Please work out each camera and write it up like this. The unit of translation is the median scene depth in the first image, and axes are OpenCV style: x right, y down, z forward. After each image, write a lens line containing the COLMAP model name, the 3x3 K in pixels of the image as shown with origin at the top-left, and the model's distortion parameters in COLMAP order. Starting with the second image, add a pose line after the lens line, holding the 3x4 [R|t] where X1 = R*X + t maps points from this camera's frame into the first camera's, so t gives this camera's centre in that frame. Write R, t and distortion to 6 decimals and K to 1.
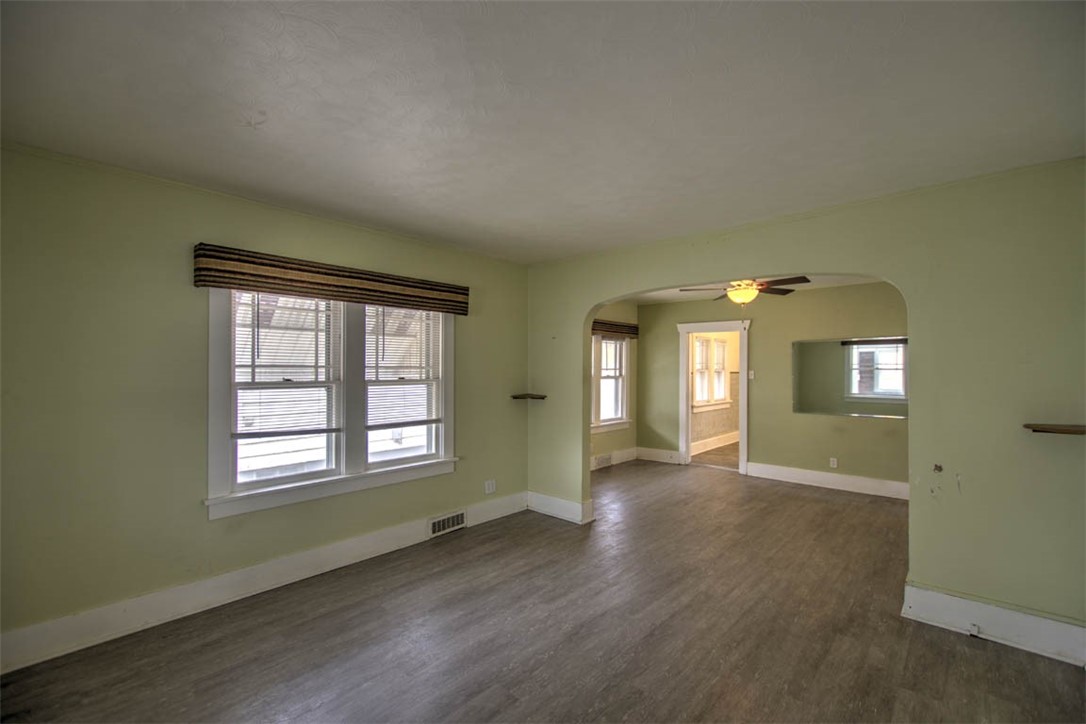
lens RADIAL K [[474.8, 0, 543.0], [0, 474.8, 362.0], [0, 0, 1]] dist [-0.000588, -0.000506]
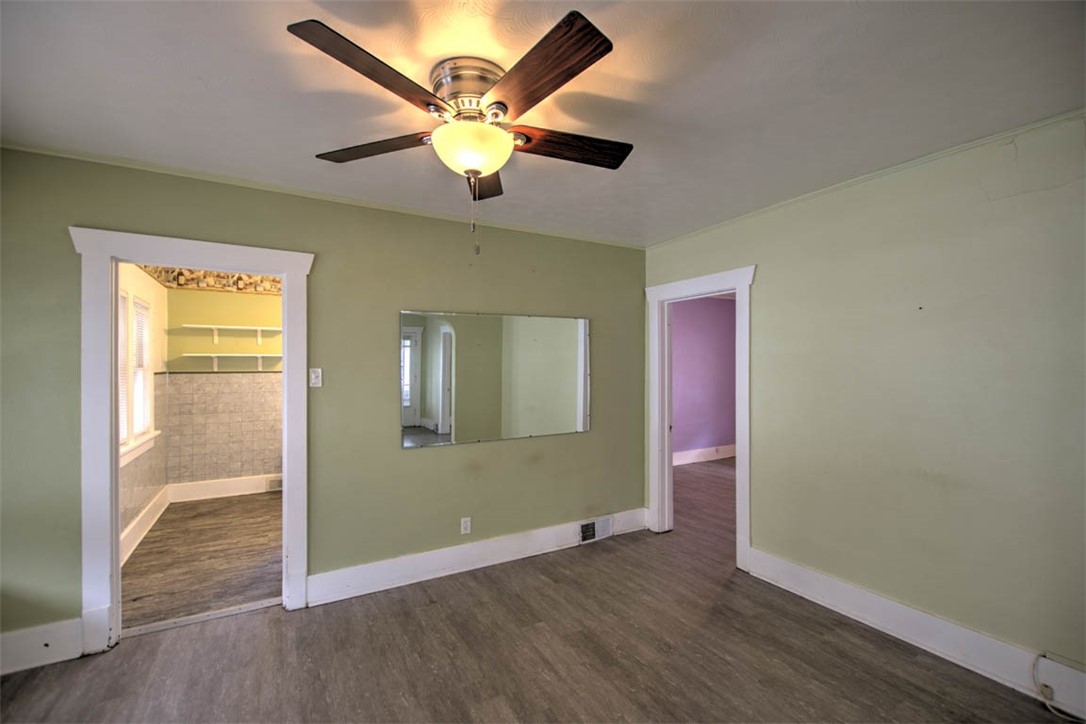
lens RADIAL K [[466.2, 0, 545.1], [0, 466.2, 365.5], [0, 0, 1]] dist [-0.000355, -0.000025]
pose [[0.312542, 0.004329, 0.949894, 0.085703], [-0.015671, 0.999877, 0.000599, 0.011814], [-0.949775, -0.015074, 0.312571, 0.653803]]
